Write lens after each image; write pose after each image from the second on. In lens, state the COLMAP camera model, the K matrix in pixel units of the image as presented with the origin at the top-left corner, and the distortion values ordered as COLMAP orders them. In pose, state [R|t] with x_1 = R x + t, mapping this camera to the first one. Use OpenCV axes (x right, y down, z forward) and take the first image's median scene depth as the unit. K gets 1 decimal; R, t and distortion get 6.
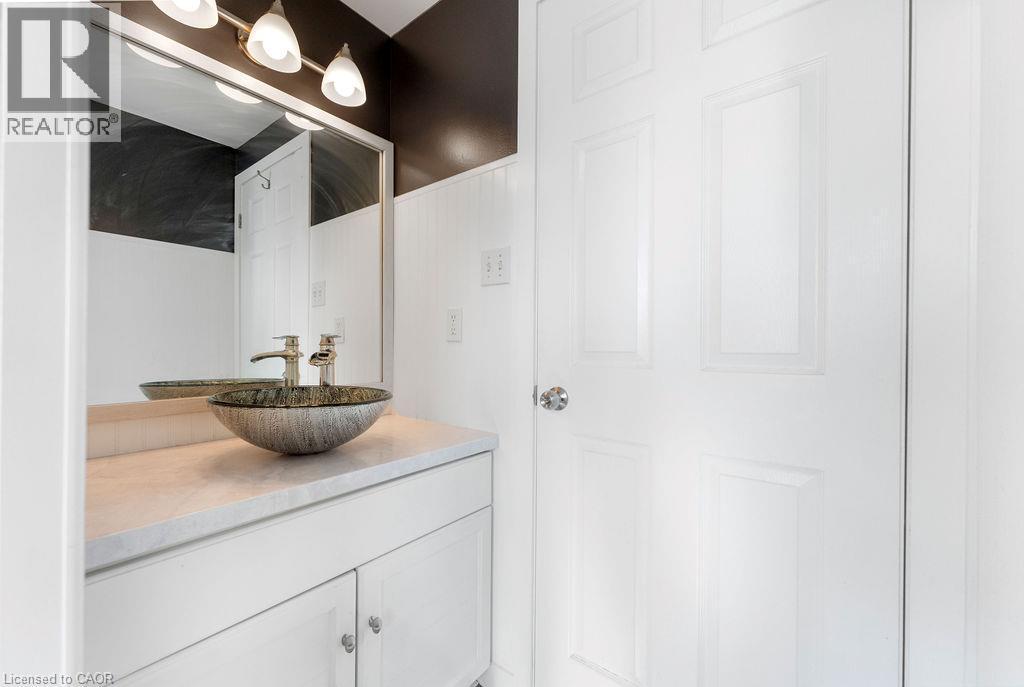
lens RADIAL K [[413.0, 0, 508.4], [0, 413.0, 349.5], [0, 0, 1]] dist [0.001250, -0.000960]
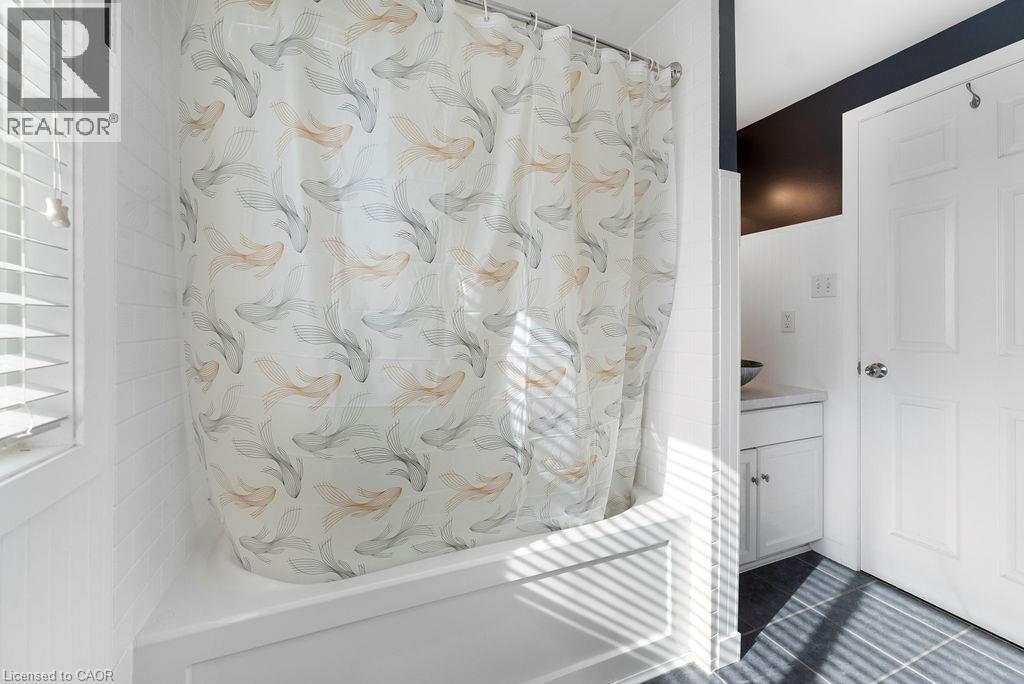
lens RADIAL K [[413.0, 0, 523.1], [0, 413.0, 324.8], [0, 0, 1]] dist [0.001250, -0.000960]
pose [[0.862434, -0.009920, -0.506073, -0.254193], [0.011464, 0.999934, -0.000064, -0.072701], [0.506040, -0.005746, 0.862491, -1.065536]]
